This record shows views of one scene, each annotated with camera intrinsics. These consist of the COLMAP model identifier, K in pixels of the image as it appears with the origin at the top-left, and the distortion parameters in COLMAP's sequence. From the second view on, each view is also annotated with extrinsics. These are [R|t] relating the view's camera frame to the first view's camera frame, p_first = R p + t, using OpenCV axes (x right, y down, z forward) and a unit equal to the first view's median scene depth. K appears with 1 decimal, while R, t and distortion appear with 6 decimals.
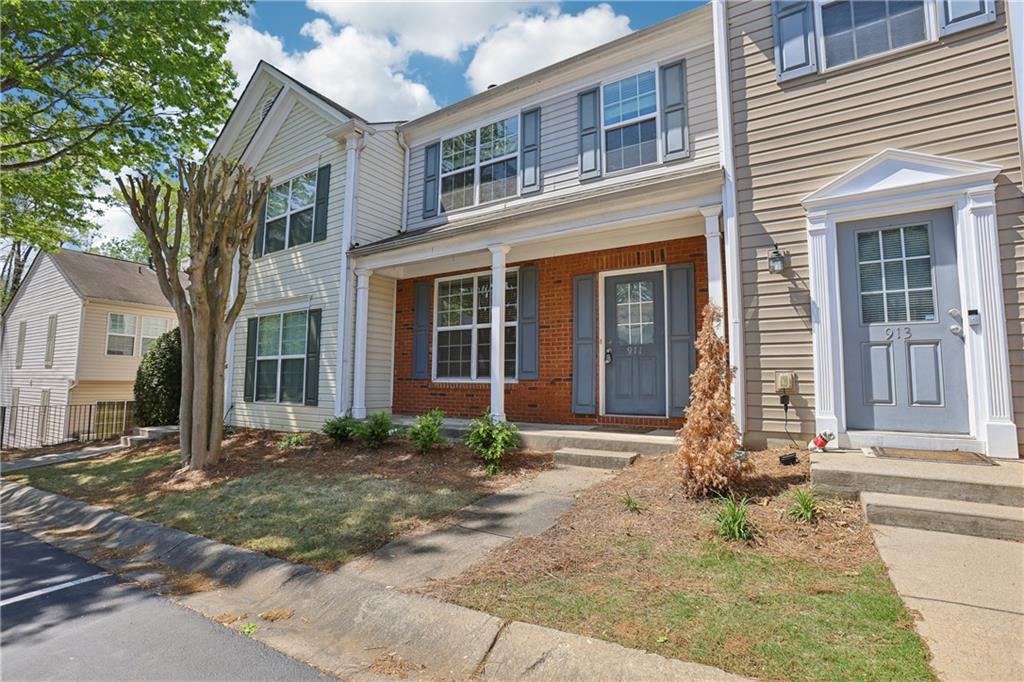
lens RADIAL K [[473.1, 0, 488.9], [0, 473.1, 356.8], [0, 0, 1]] dist [-0.065266, 0.020865]
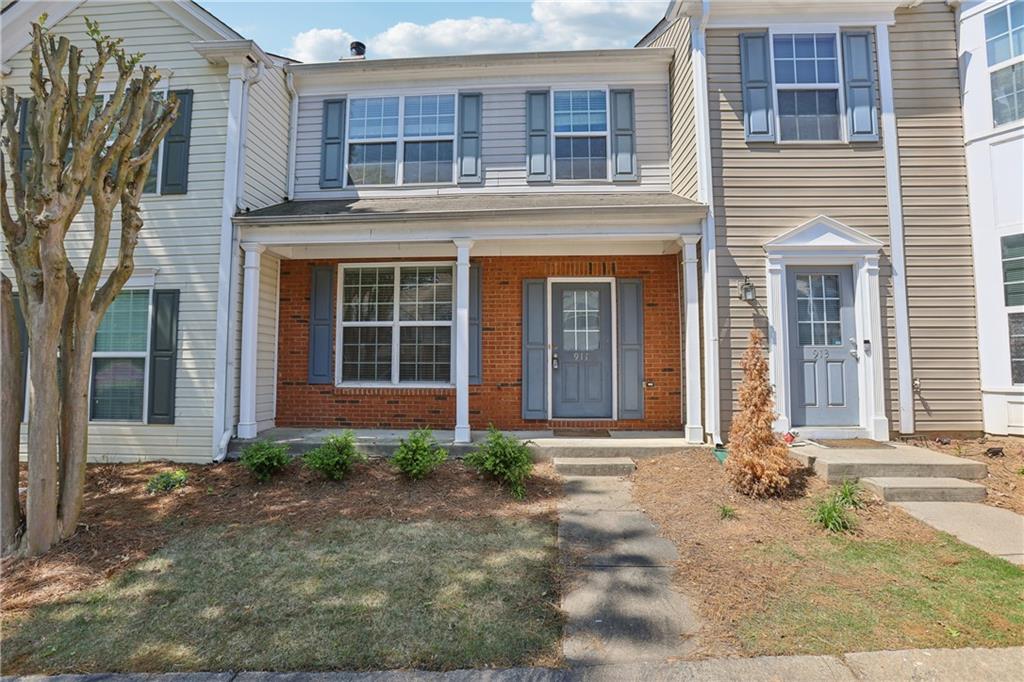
lens RADIAL K [[473.1, 0, 530.6], [0, 473.1, 359.4], [0, 0, 1]] dist [-0.065266, 0.020865]
pose [[0.863285, 0.004576, 0.504697, -0.312793], [-0.020240, 0.999468, 0.025559, -0.030573], [-0.504312, -0.032279, 0.862918, 0.144515]]
